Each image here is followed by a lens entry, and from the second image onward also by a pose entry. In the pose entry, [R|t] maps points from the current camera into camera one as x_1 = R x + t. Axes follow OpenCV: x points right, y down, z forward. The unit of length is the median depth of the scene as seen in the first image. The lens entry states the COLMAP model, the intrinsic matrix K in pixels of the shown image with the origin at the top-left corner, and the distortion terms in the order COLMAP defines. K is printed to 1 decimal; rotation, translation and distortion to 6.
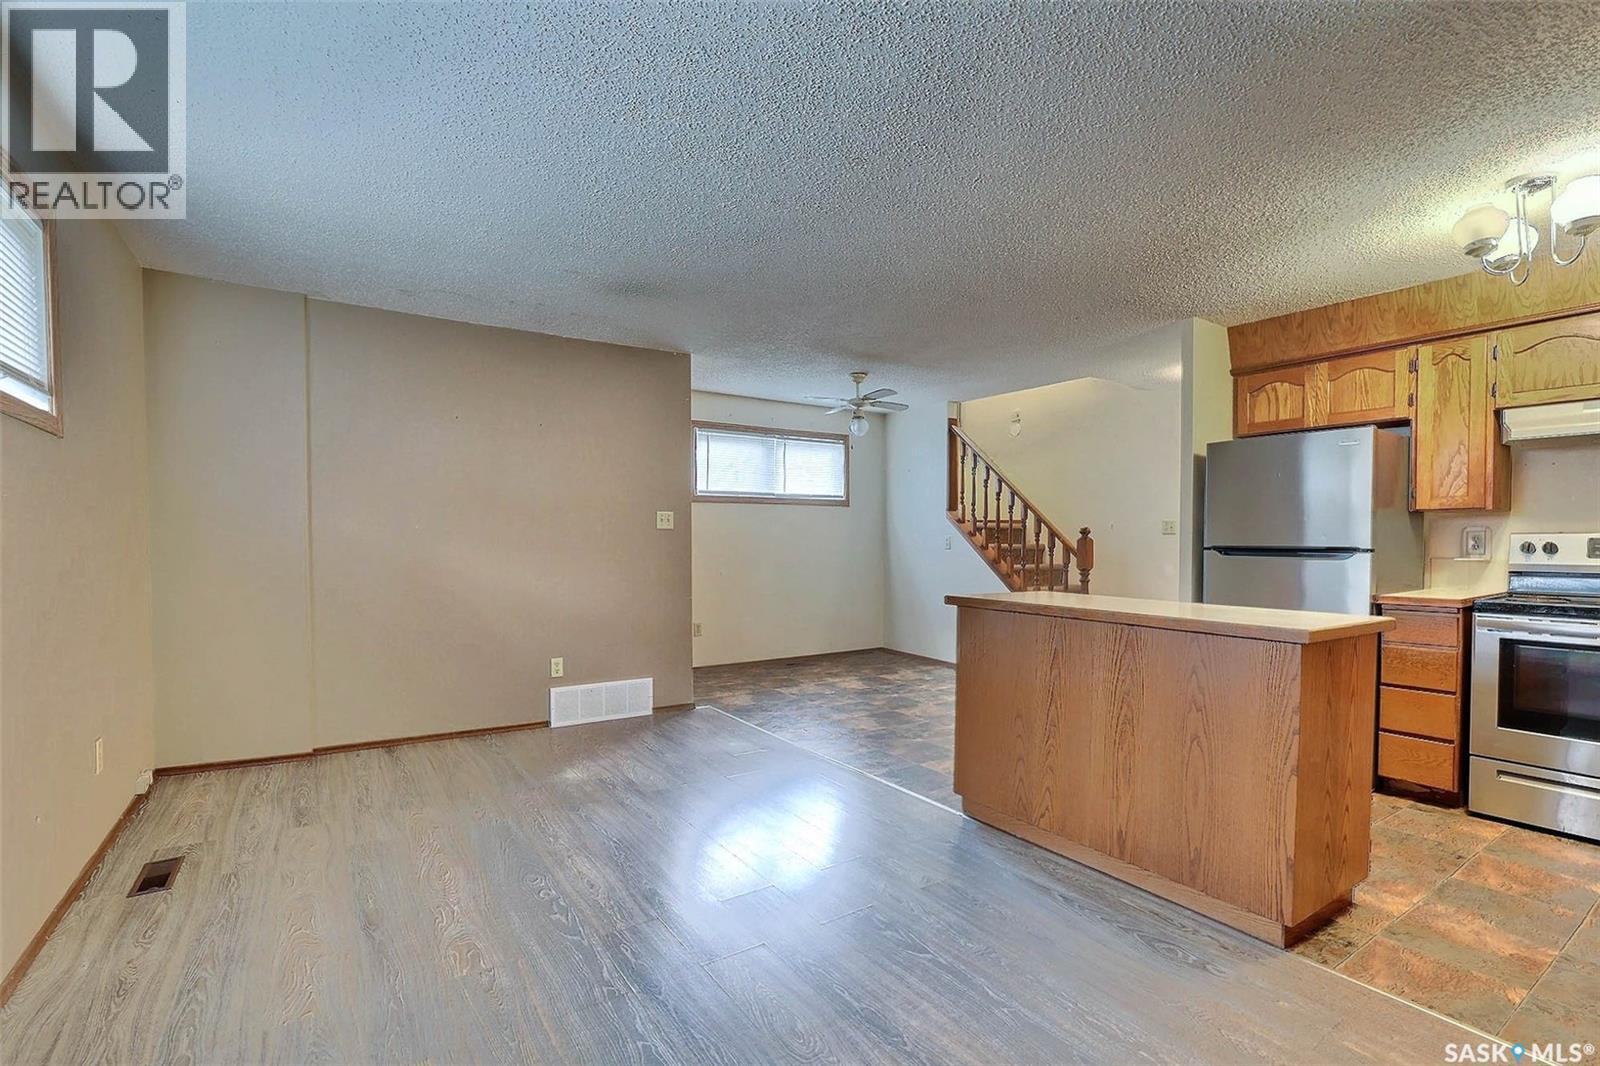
lens RADIAL K [[724.9, 0, 802.5], [0, 724.9, 551.6], [0, 0, 1]] dist [-0.024247, 0.000472]
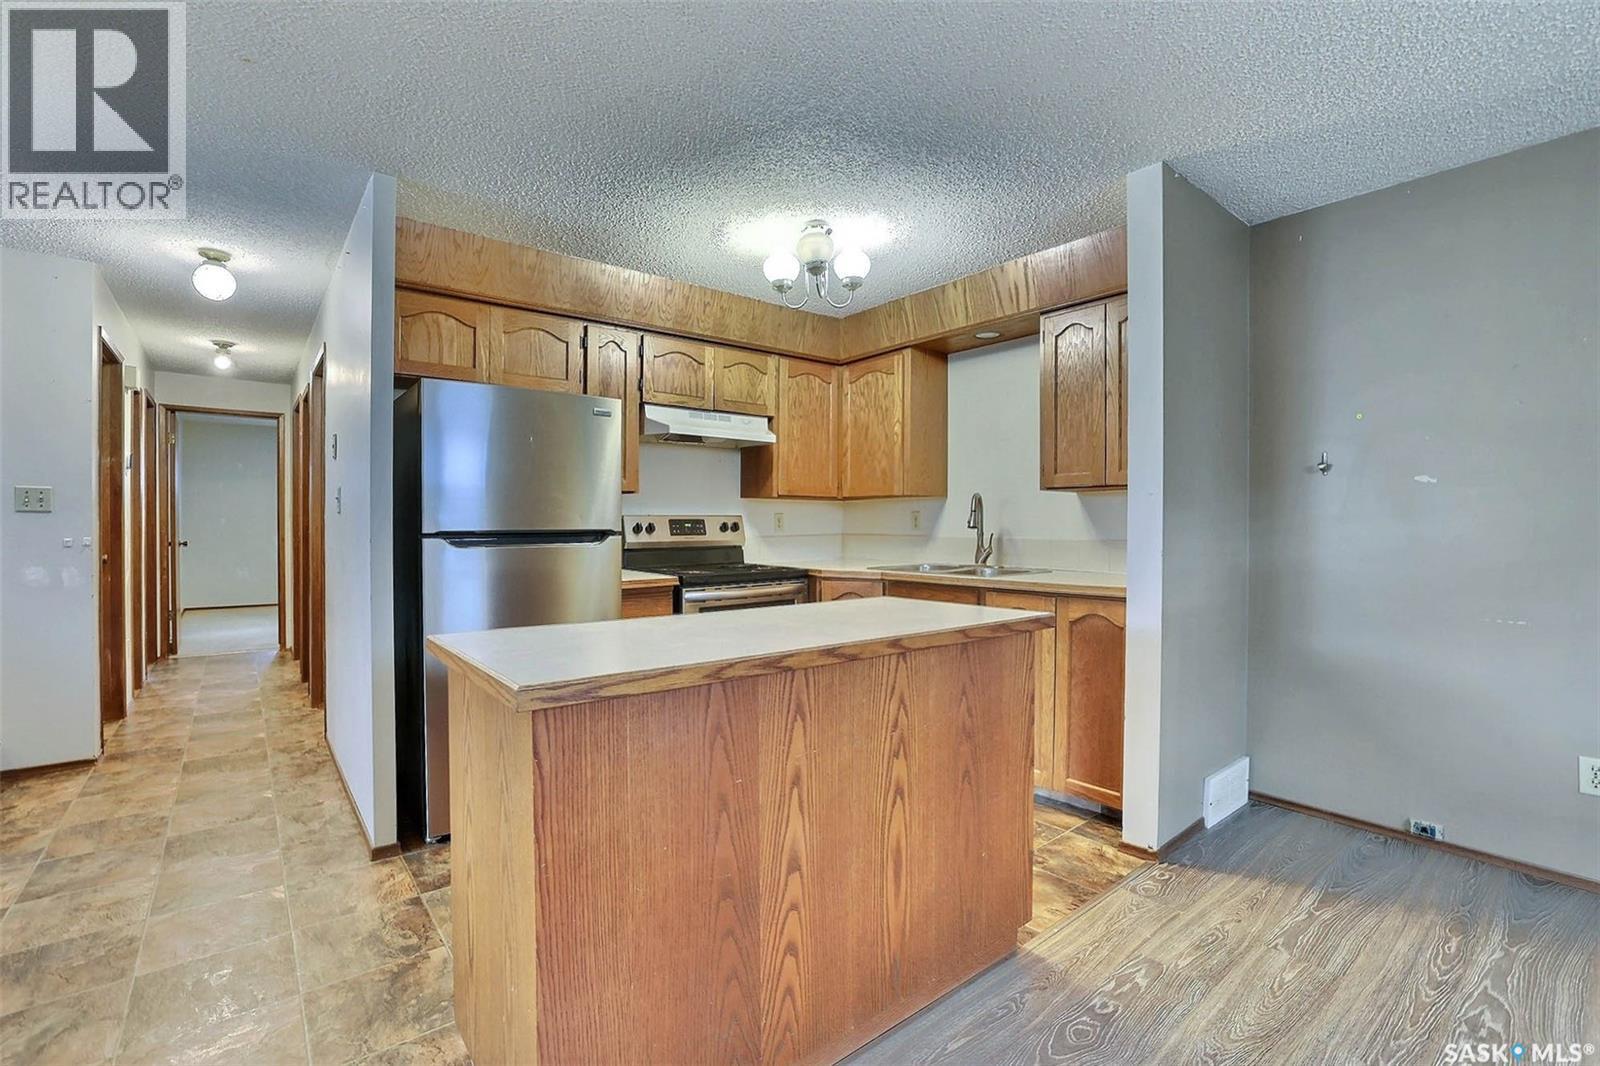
lens RADIAL K [[697.9, 0, 796.5], [0, 697.9, 526.9], [0, 0, 1]] dist [-0.026058, 0.004844]
pose [[-0.109784, -0.012492, 0.993877, -0.127893], [0.019706, 0.999697, 0.014742, -0.019189], [-0.993760, 0.021204, -0.109505, 0.867258]]
